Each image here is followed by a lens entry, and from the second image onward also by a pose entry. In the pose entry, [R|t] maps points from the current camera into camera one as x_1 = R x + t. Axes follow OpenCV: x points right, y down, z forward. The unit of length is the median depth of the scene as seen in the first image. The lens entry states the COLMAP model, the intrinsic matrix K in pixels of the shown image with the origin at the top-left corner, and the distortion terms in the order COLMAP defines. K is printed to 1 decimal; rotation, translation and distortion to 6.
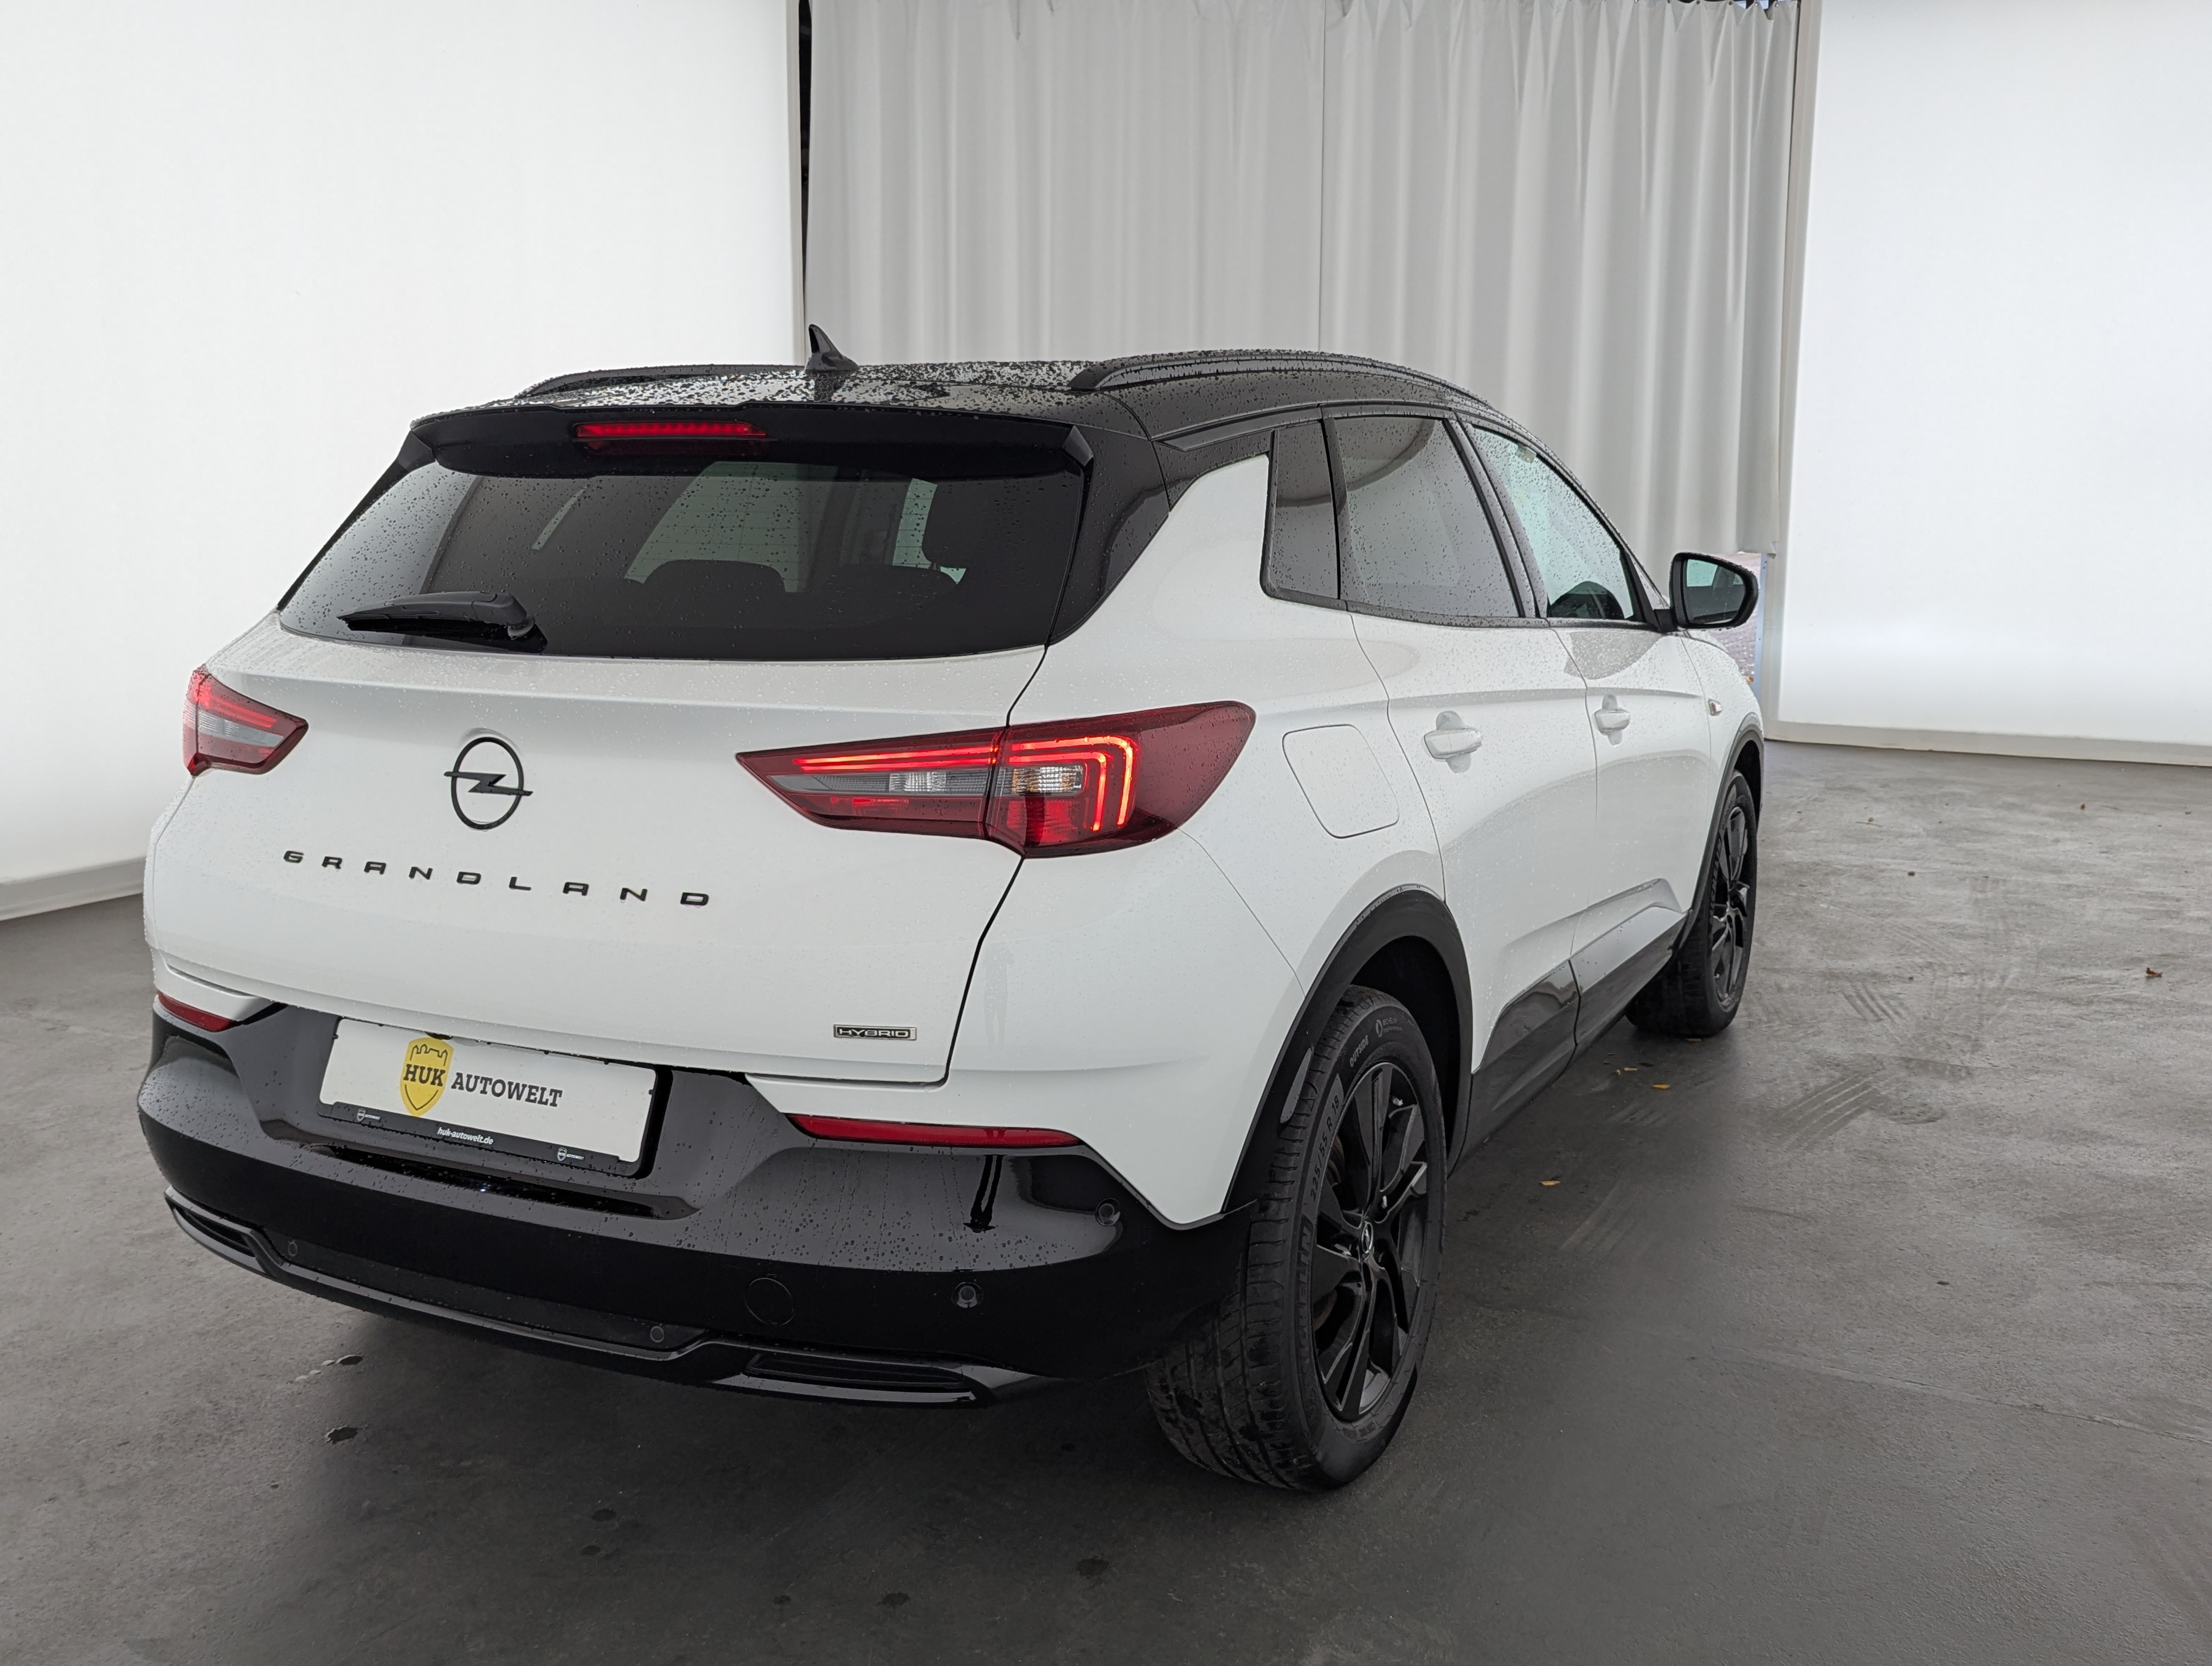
lens RADIAL K [[1819.3, 0, 1115.2], [0, 1819.3, 795.6], [0, 0, 1]] dist [0.060966, -0.034190]
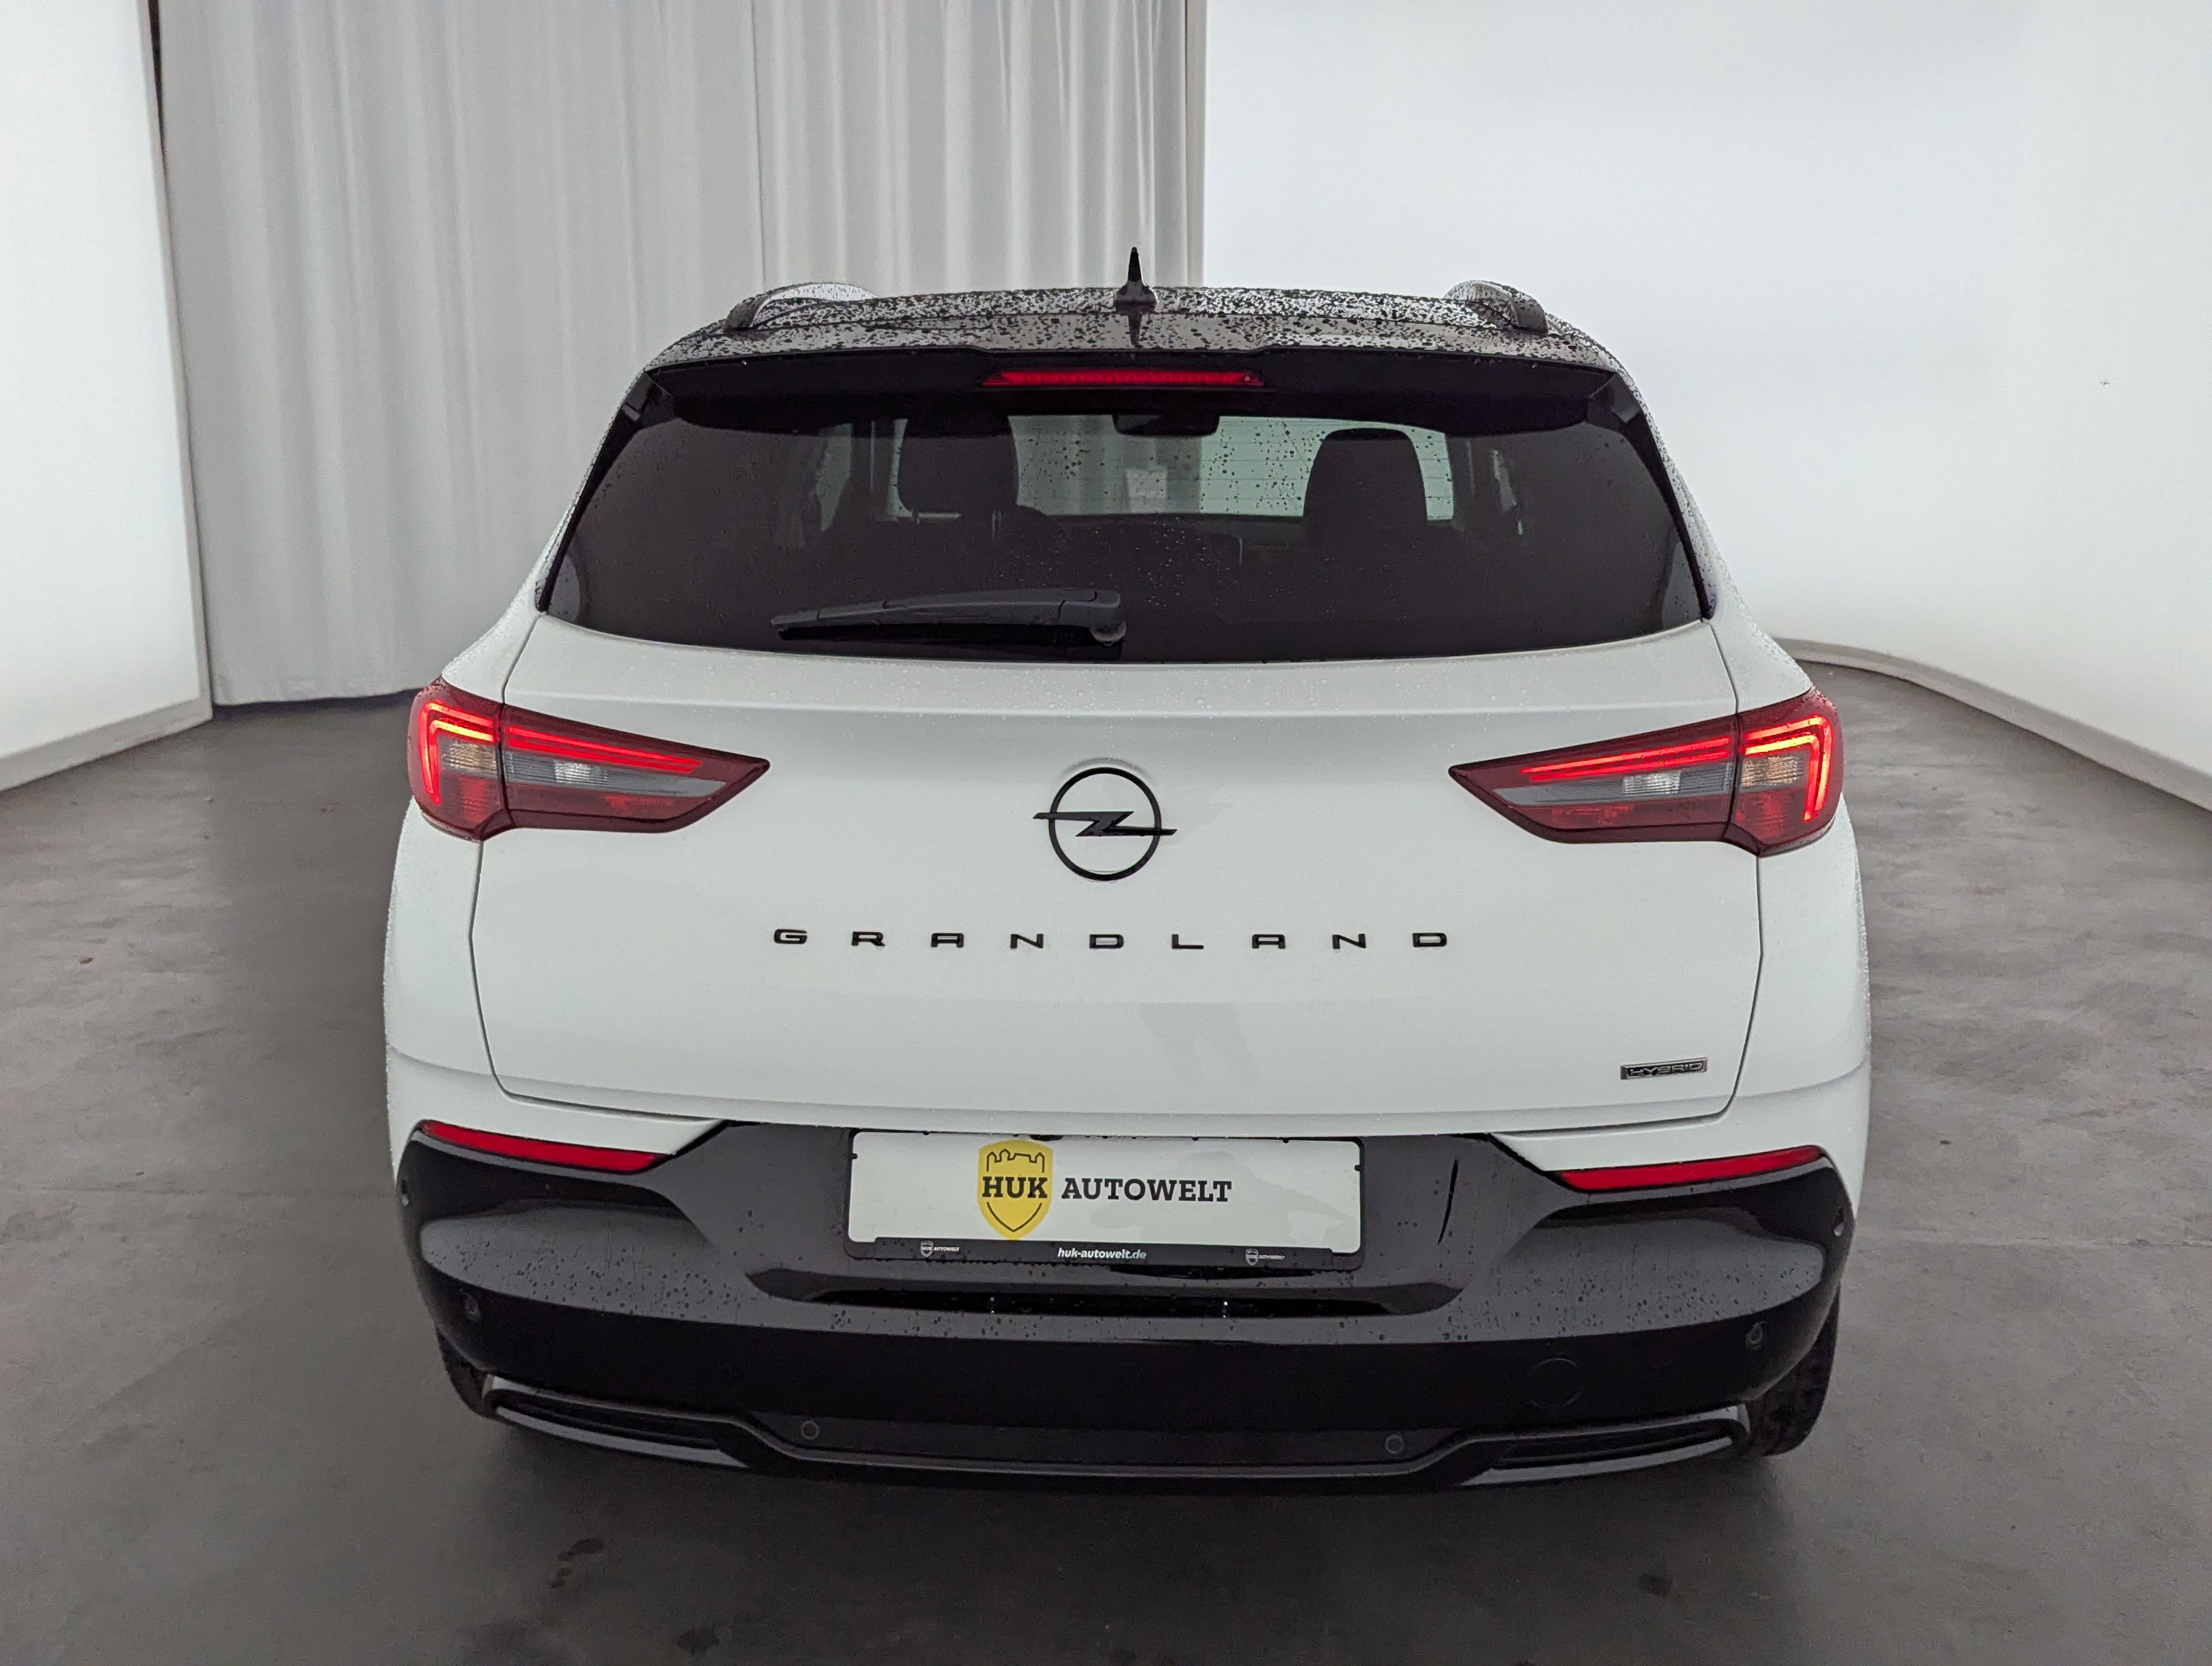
lens RADIAL K [[1819.3, 0, 1115.2], [0, 1819.3, 795.6], [0, 0, 1]] dist [0.060966, -0.034190]
pose [[0.923946, -0.082253, 0.373575, -0.640716], [0.065144, 0.996176, 0.058218, -0.066107], [-0.376935, -0.029454, 0.925771, 0.249118]]
